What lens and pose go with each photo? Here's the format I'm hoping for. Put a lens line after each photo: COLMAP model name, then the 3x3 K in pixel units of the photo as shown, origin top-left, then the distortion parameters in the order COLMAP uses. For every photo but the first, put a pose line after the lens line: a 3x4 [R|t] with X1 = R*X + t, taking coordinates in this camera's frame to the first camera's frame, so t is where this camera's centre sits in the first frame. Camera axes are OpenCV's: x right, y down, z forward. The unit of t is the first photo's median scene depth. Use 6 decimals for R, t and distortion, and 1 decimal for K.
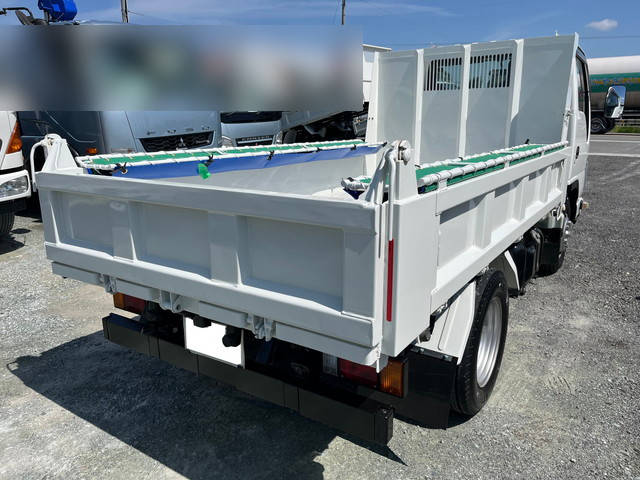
lens RADIAL K [[487.9, 0, 322.8], [0, 487.9, 241.1], [0, 0, 1]] dist [0.042933, -0.050901]
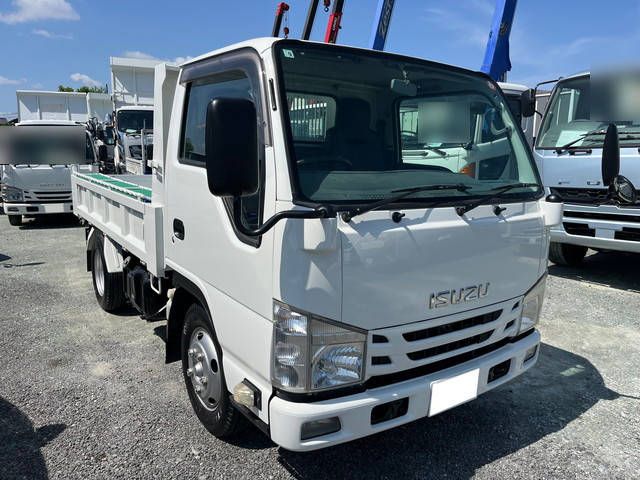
lens RADIAL K [[487.9, 0, 317.5], [0, 487.9, 238.8], [0, 0, 1]] dist [0.042933, -0.050901]
pose [[-0.379023, 0.161708, -0.911149, 1.112520], [-0.245849, 0.931634, 0.267613, -0.413562], [0.892132, 0.325437, -0.313354, 1.472969]]
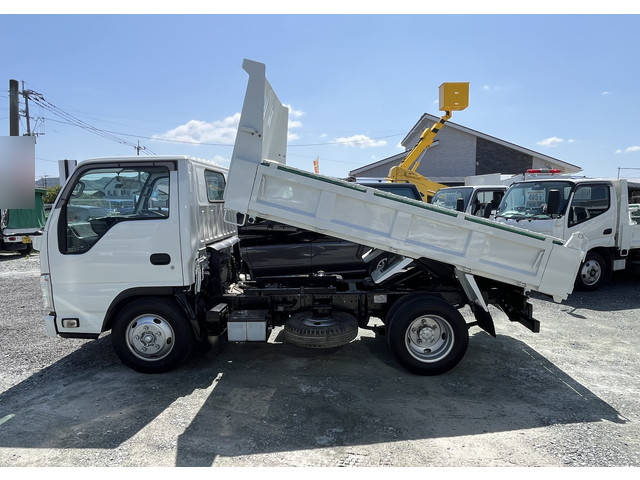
lens RADIAL K [[412.7, 0, 335.4], [0, 412.7, 248.2], [0, 0, 1]] dist [-0.003097, 0.003922]
pose [[-0.547152, -0.085146, 0.832691, -0.824606], [0.220719, 0.944926, 0.241655, -0.417525], [-0.807408, 0.316013, -0.498225, 1.464384]]
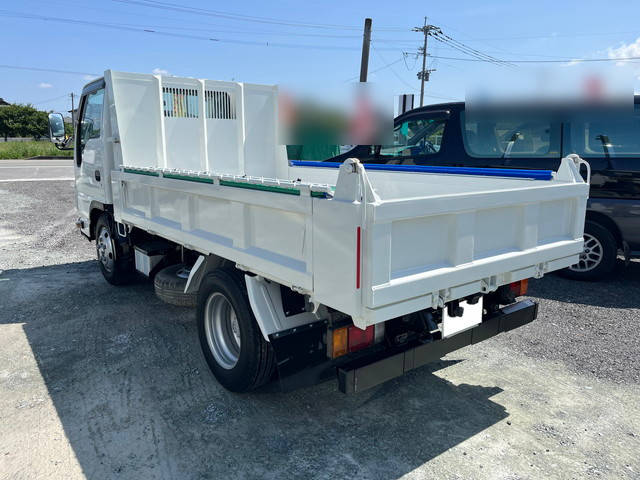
lens RADIAL K [[487.9, 0, 318.2], [0, 487.9, 241.9], [0, 0, 1]] dist [0.042933, -0.050901]
pose [[0.328226, -0.176927, 0.927882, -0.765124], [0.224471, 0.968773, 0.105320, -0.103152], [-0.917540, 0.173714, 0.357692, 0.440917]]
